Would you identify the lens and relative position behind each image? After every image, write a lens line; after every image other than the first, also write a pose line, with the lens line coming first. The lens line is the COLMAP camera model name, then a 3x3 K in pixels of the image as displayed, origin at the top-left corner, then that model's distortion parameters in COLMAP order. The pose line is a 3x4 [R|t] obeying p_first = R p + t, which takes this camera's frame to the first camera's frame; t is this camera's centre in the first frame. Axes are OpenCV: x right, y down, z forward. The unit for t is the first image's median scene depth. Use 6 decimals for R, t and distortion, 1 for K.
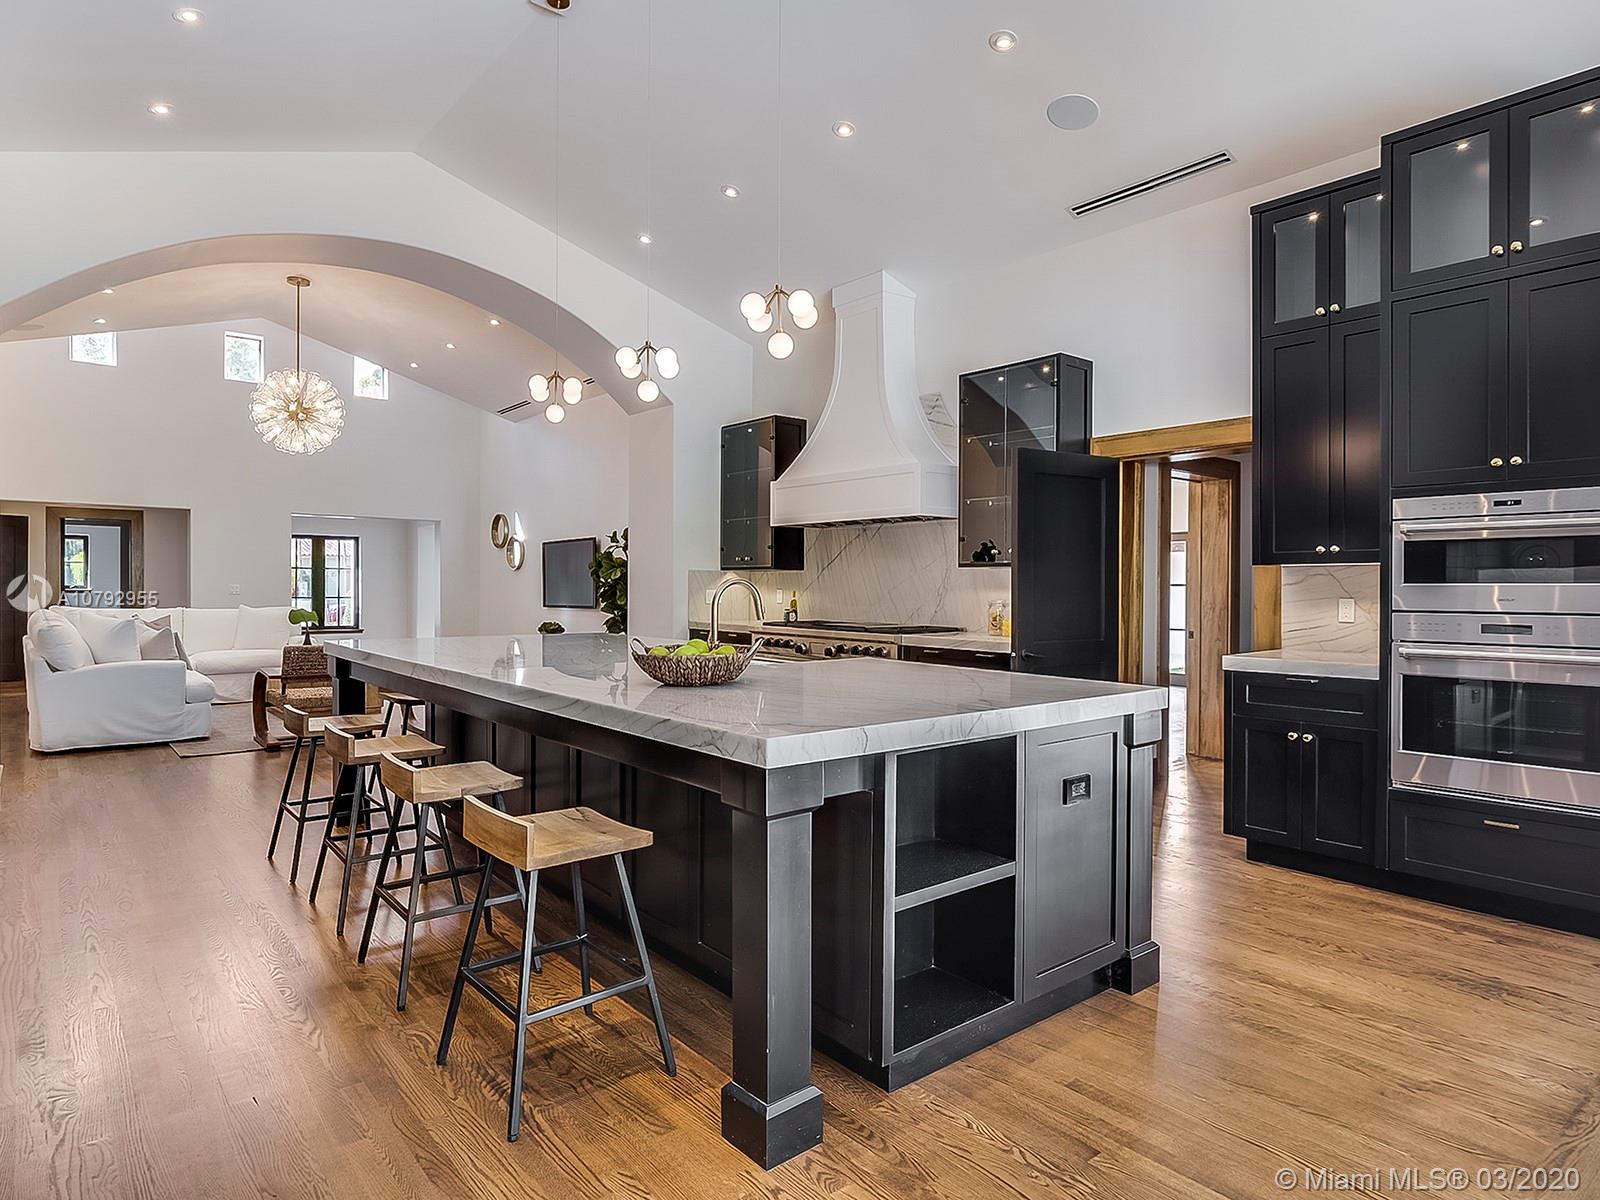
lens RADIAL K [[968.0, 0, 800.0], [0, 968.0, 600.0], [0, 0, 1]] dist [-0.004726, -0.001362]
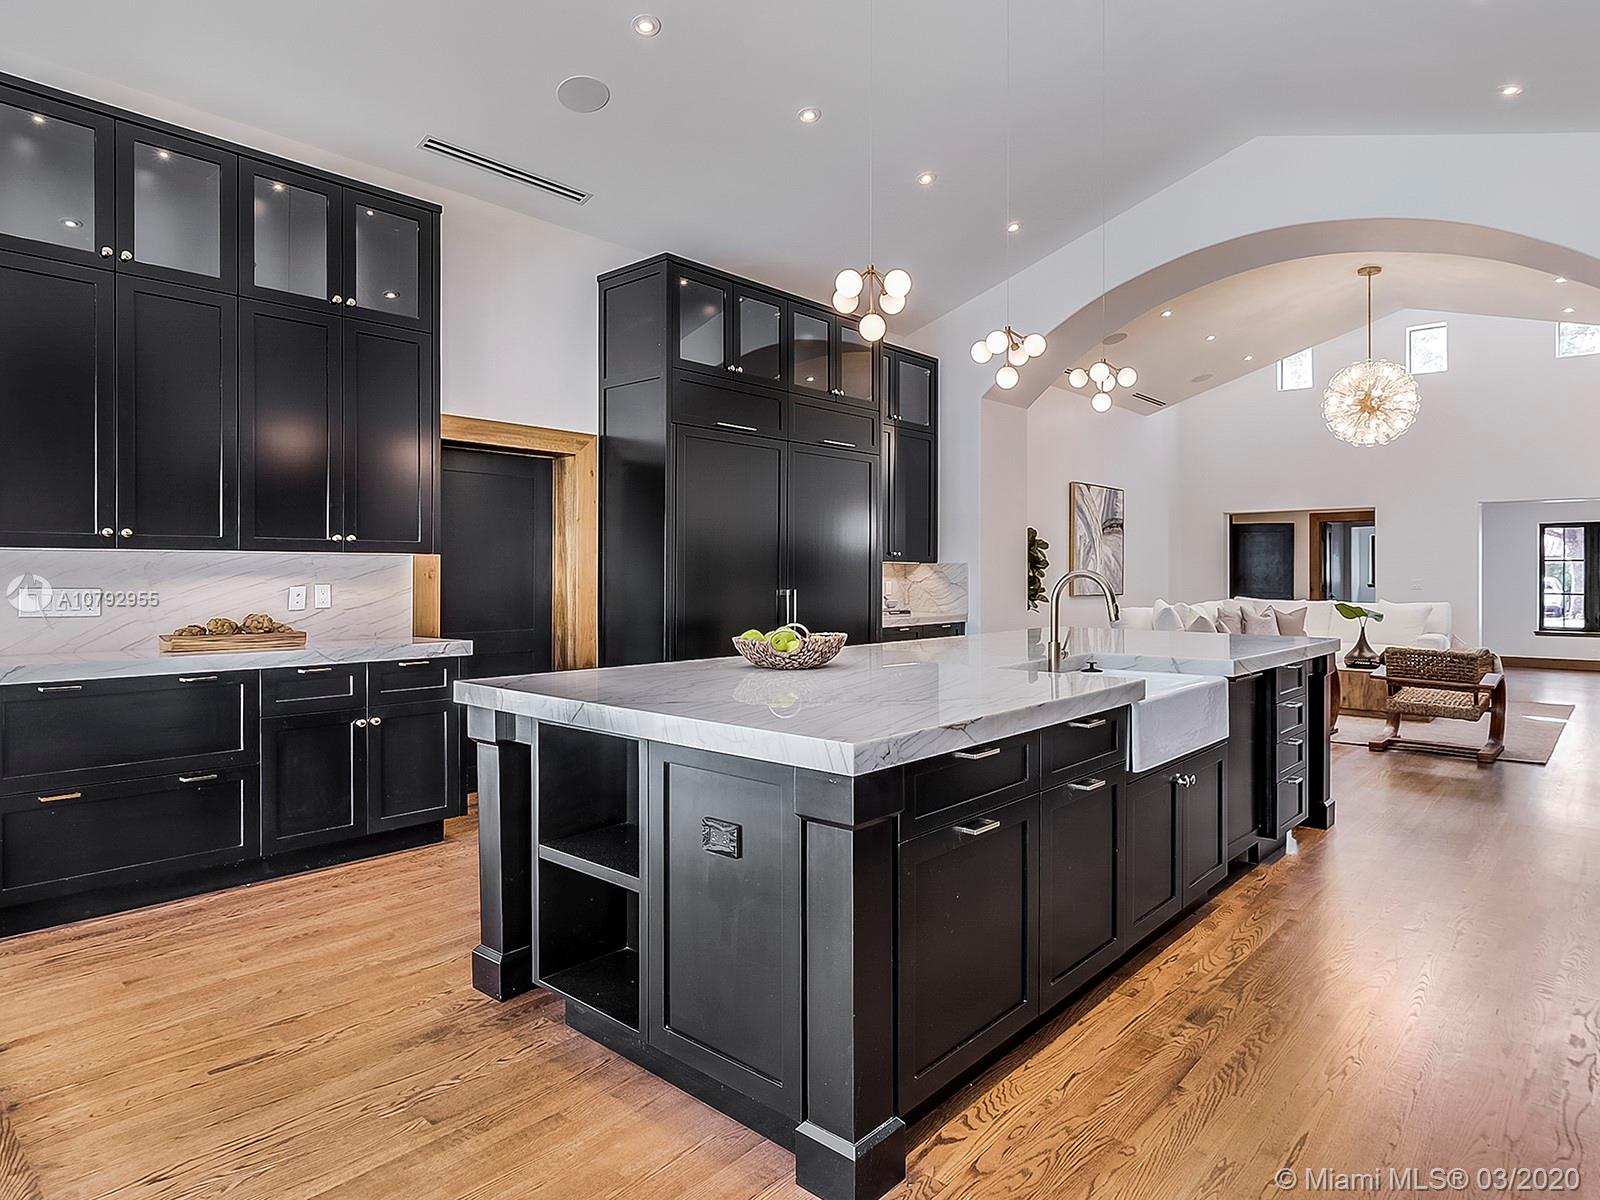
lens RADIAL K [[913.2, 0, 799.8], [0, 913.2, 587.1], [0, 0, 1]] dist [-0.003021, -0.002410]
pose [[0.146459, 0.007557, -0.989188, 1.092396], [-0.016791, 0.999846, 0.005152, -0.010346], [0.989074, 0.015855, 0.146563, 1.019828]]
